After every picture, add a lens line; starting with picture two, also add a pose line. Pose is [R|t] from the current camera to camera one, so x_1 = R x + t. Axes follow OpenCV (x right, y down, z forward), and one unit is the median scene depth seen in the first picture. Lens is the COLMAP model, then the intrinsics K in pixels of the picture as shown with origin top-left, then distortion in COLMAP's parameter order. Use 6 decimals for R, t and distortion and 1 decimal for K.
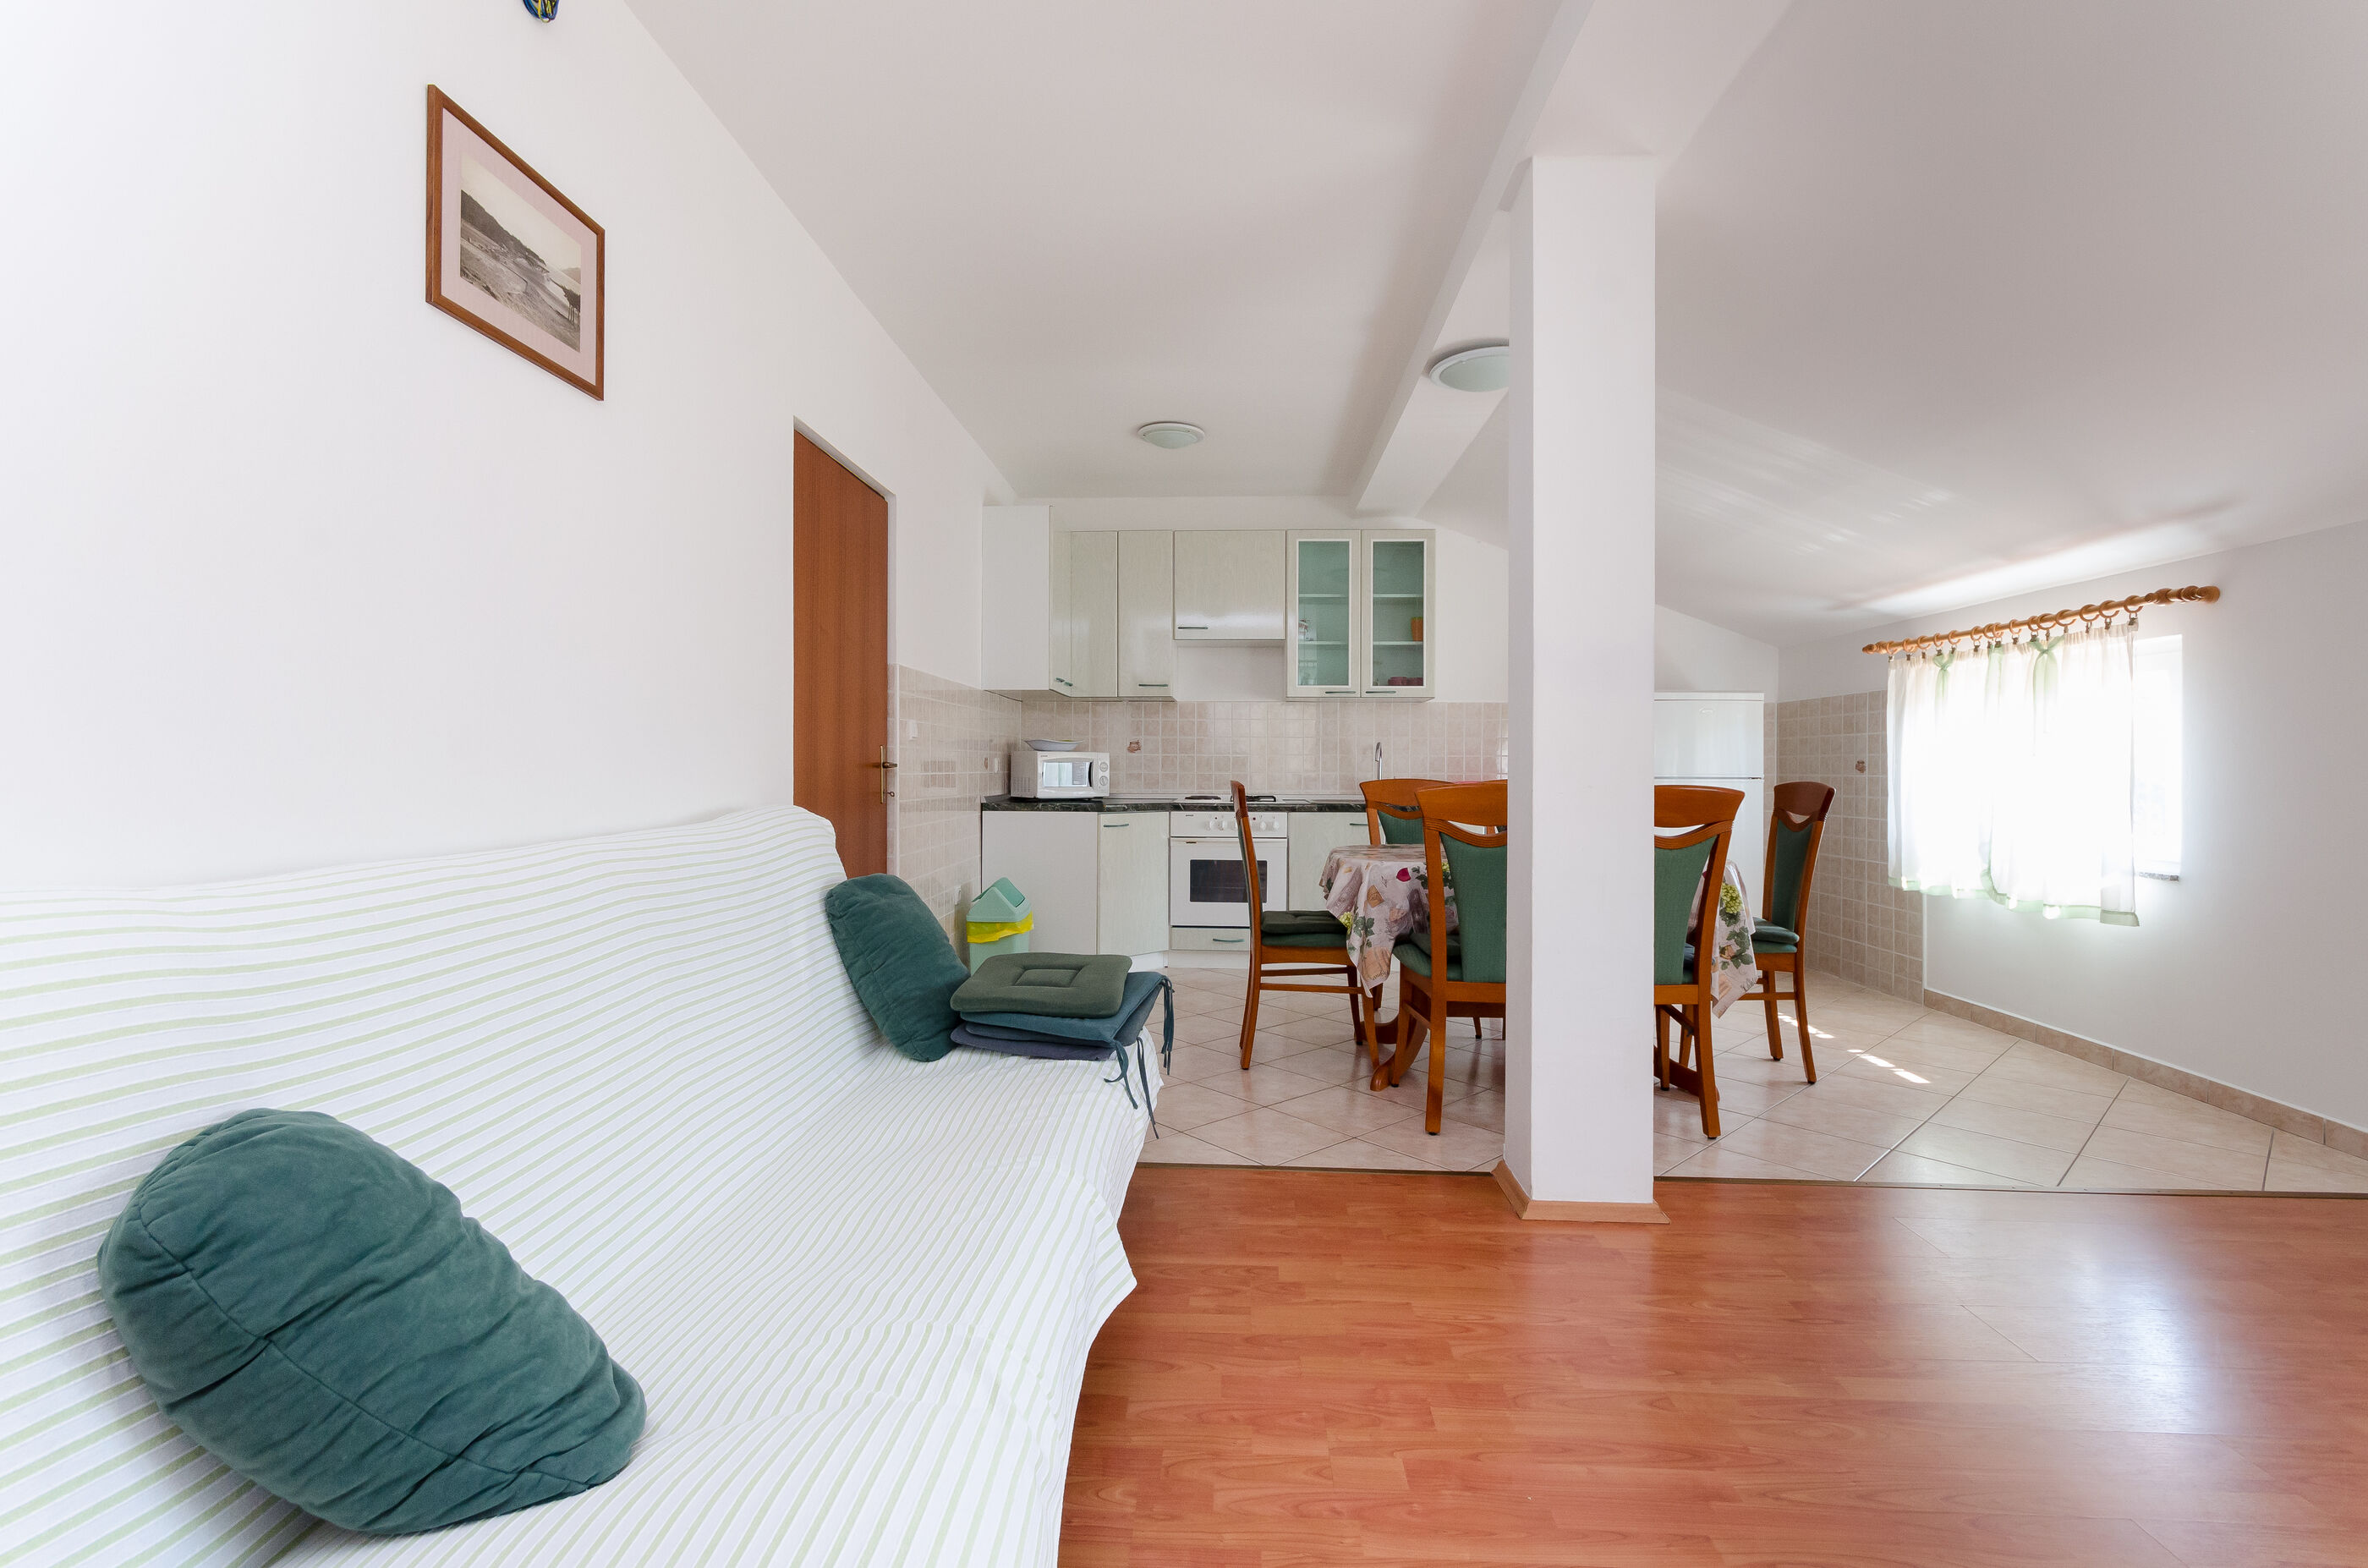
lens RADIAL K [[1048.7, 0, 1187.5], [0, 1048.7, 770.1], [0, 0, 1]] dist [0.002897, 0.000367]
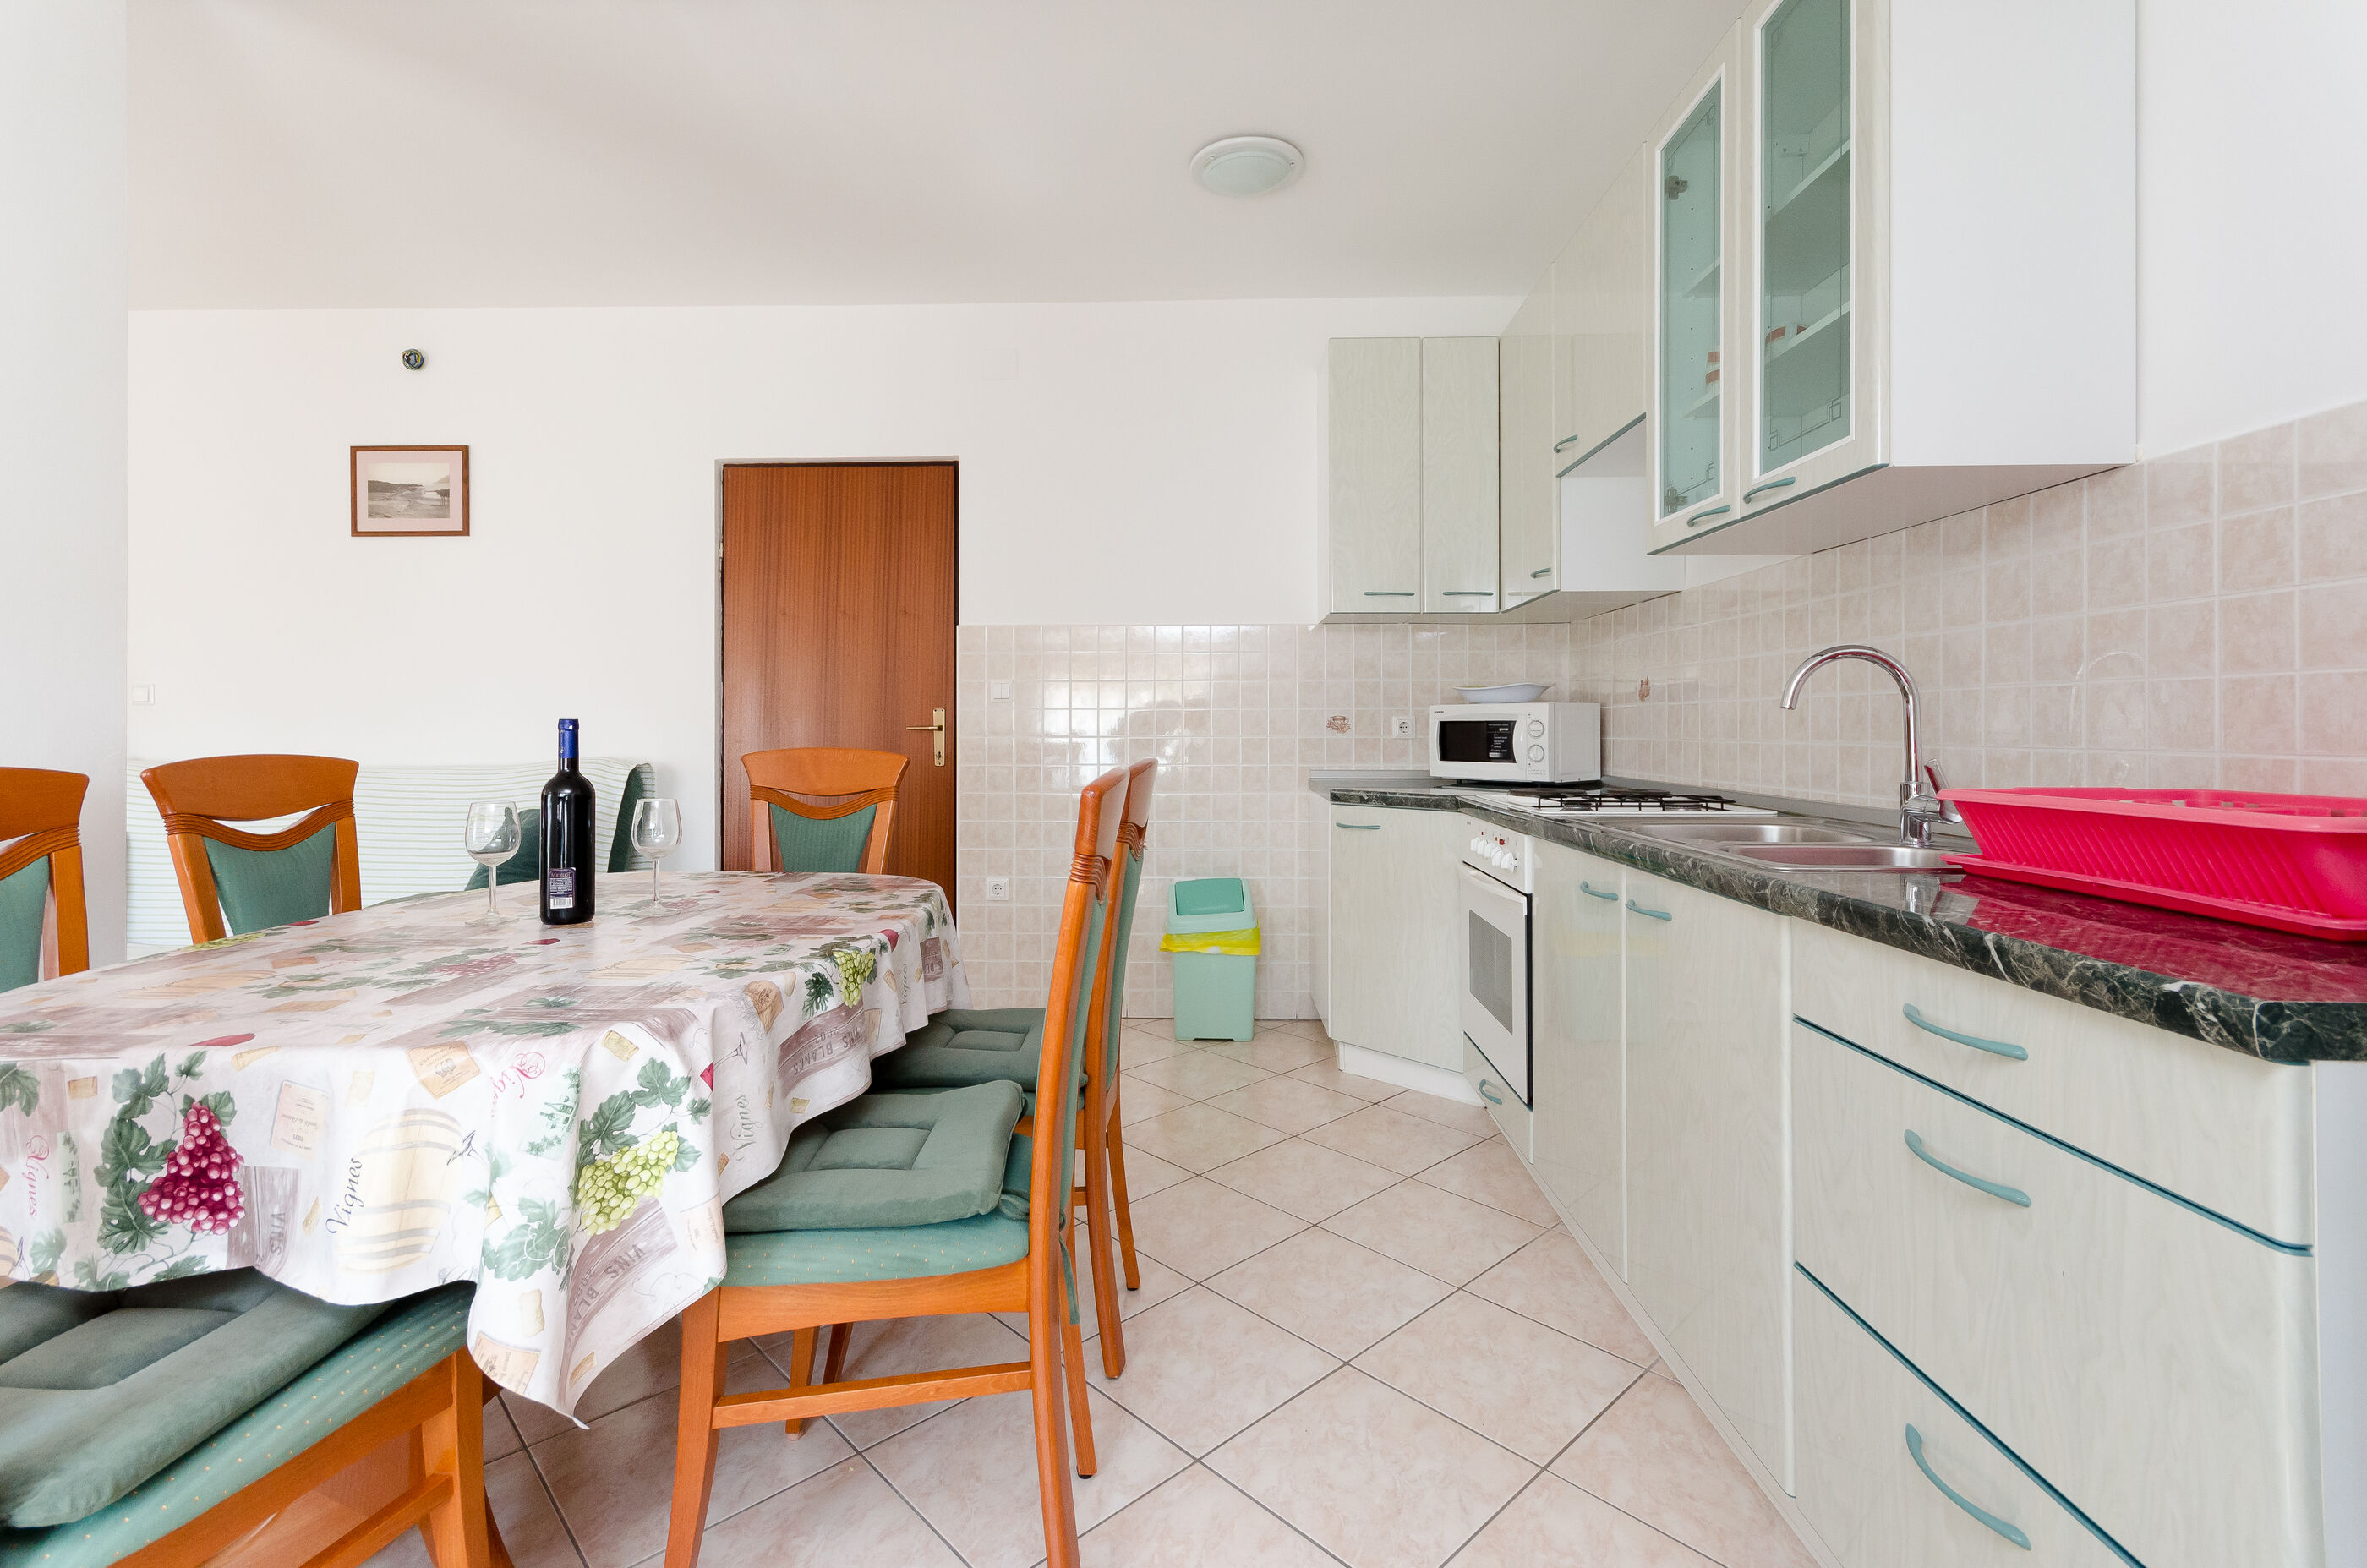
lens RADIAL K [[1068.3, 0, 1174.6], [0, 1068.3, 724.9], [0, 0, 1]] dist [0.003548, 0.000312]
pose [[0.020405, -0.005958, -0.999774, 0.790443], [-0.000671, 0.999982, -0.005973, -0.002251], [0.999792, 0.000793, 0.020400, 1.276014]]
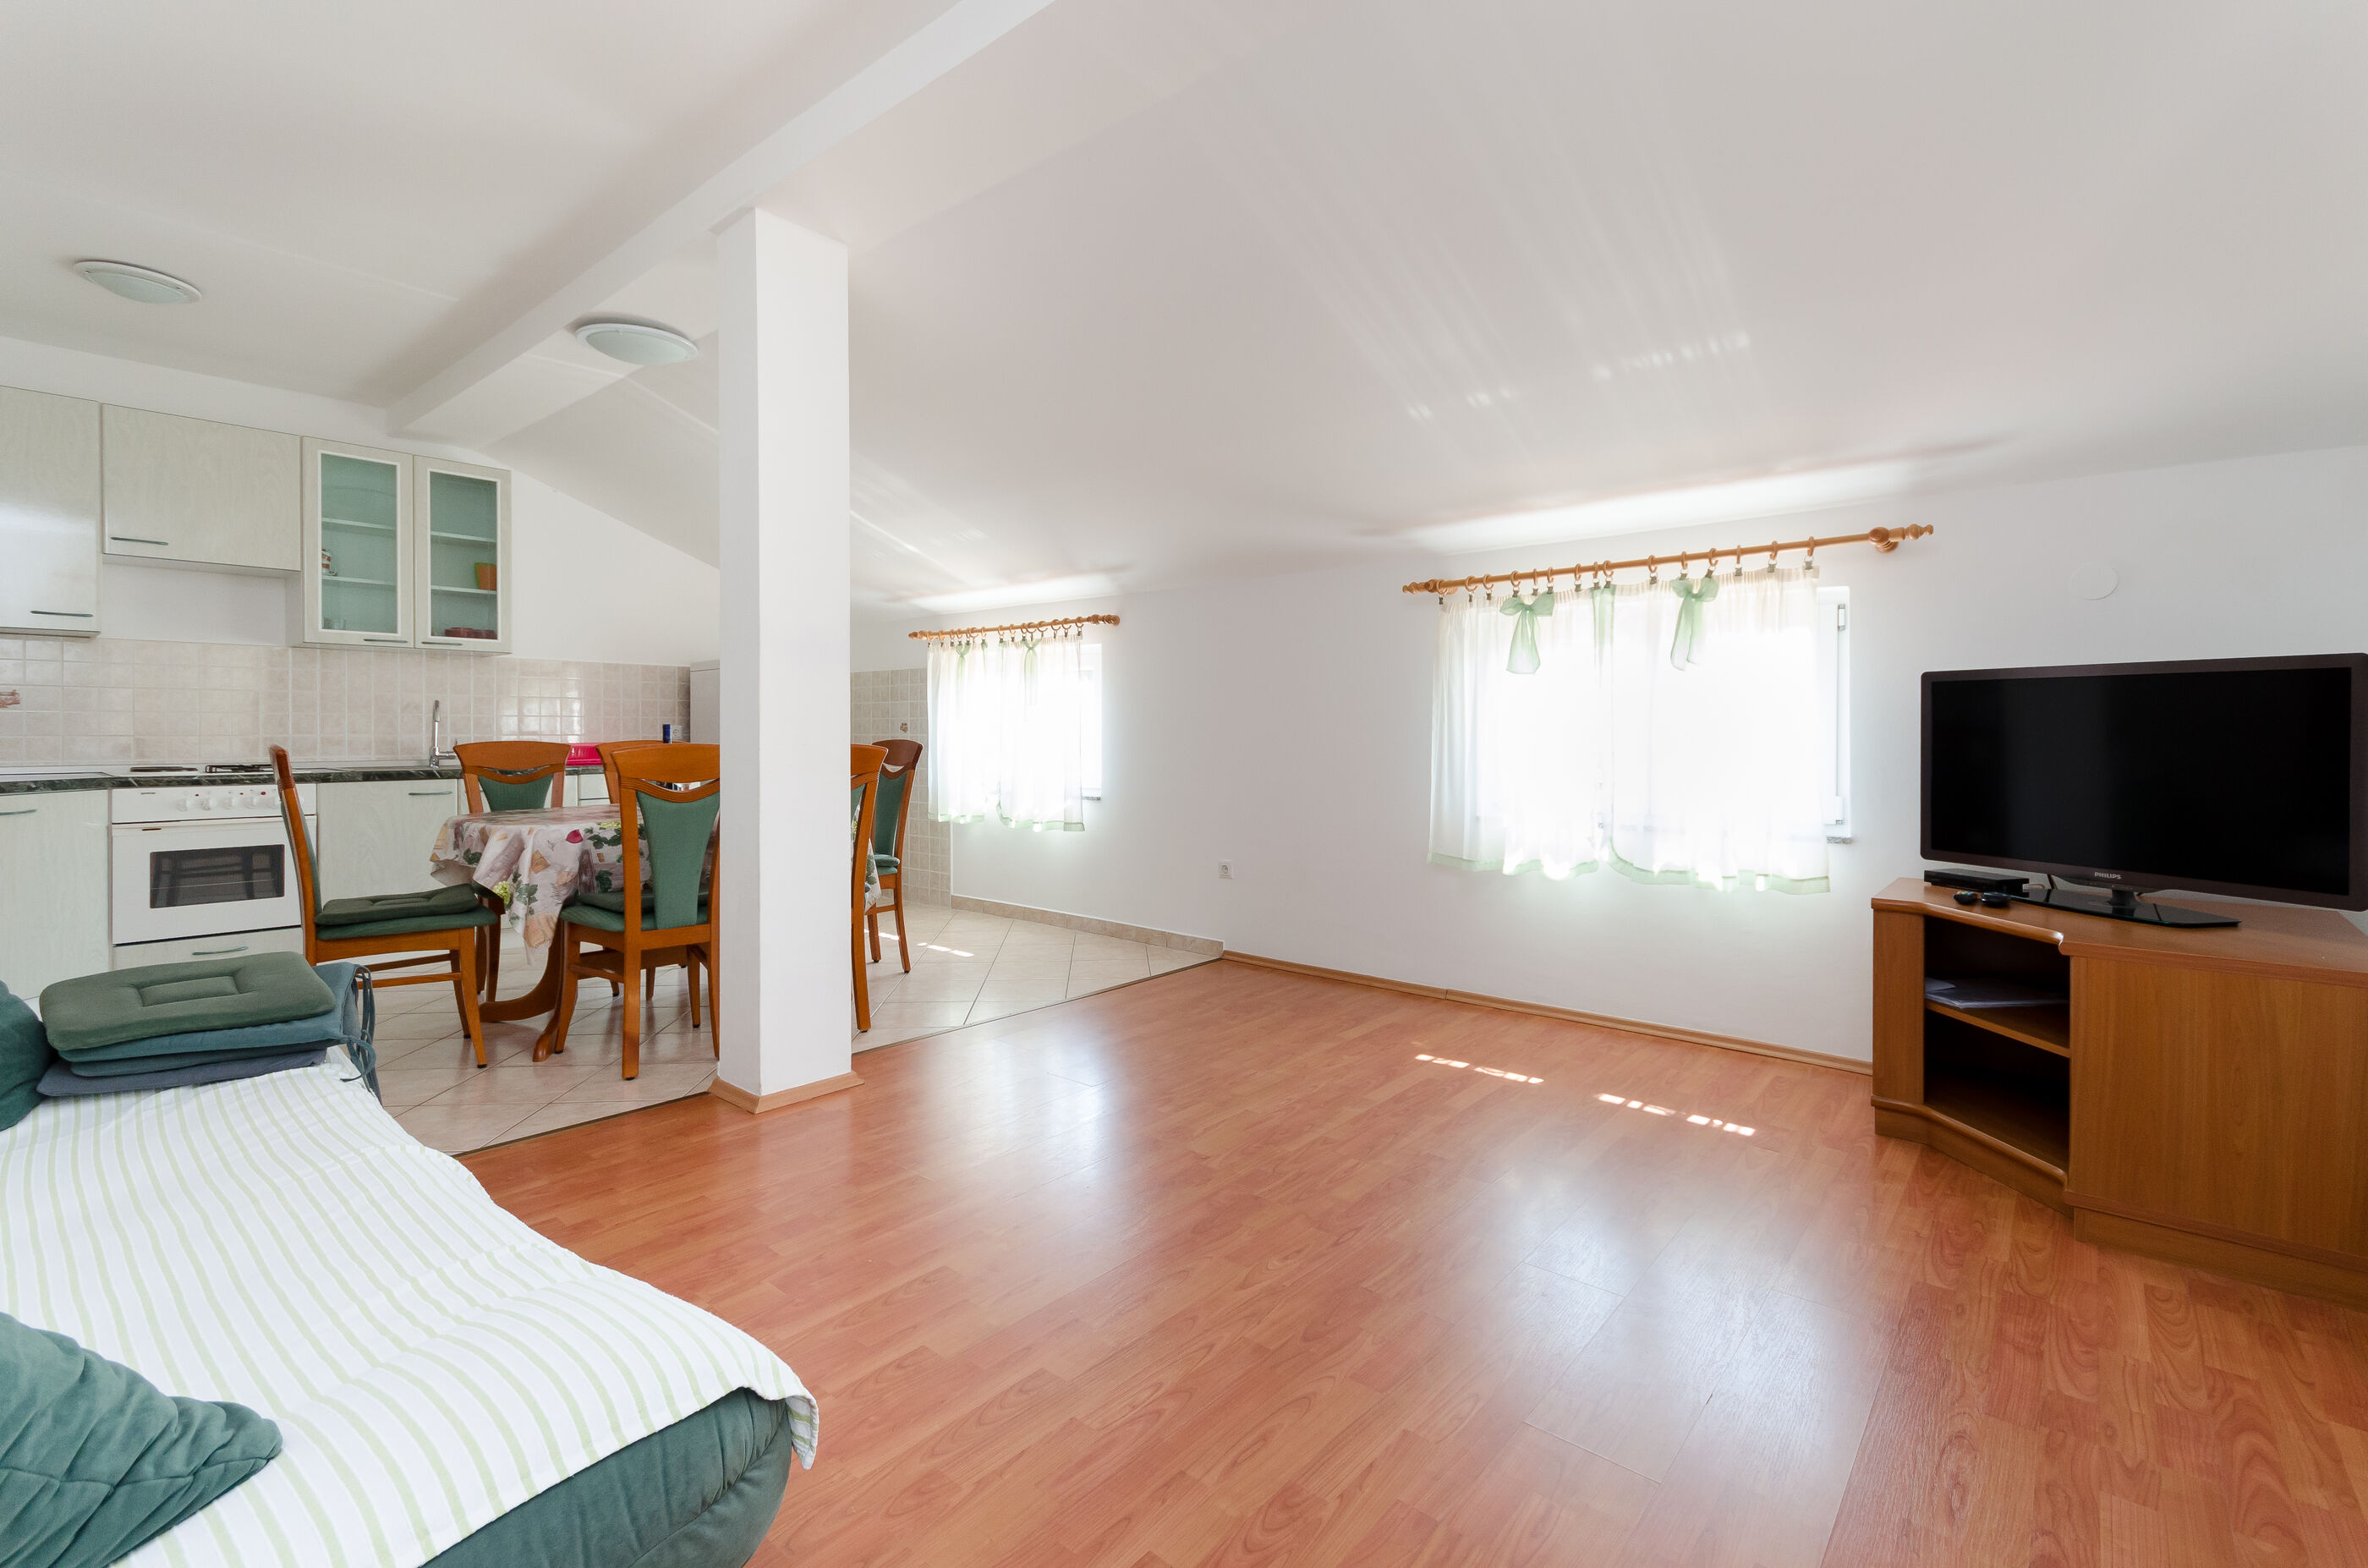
lens RADIAL K [[1064.4, 0, 1183.3], [0, 1064.4, 729.7], [0, 0, 1]] dist [0.011368, -0.000417]
pose [[0.619703, -0.002087, 0.784834, -0.213720], [0.002419, 0.999997, 0.000749, -0.001247], [-0.784833, 0.001435, 0.619706, -0.078419]]
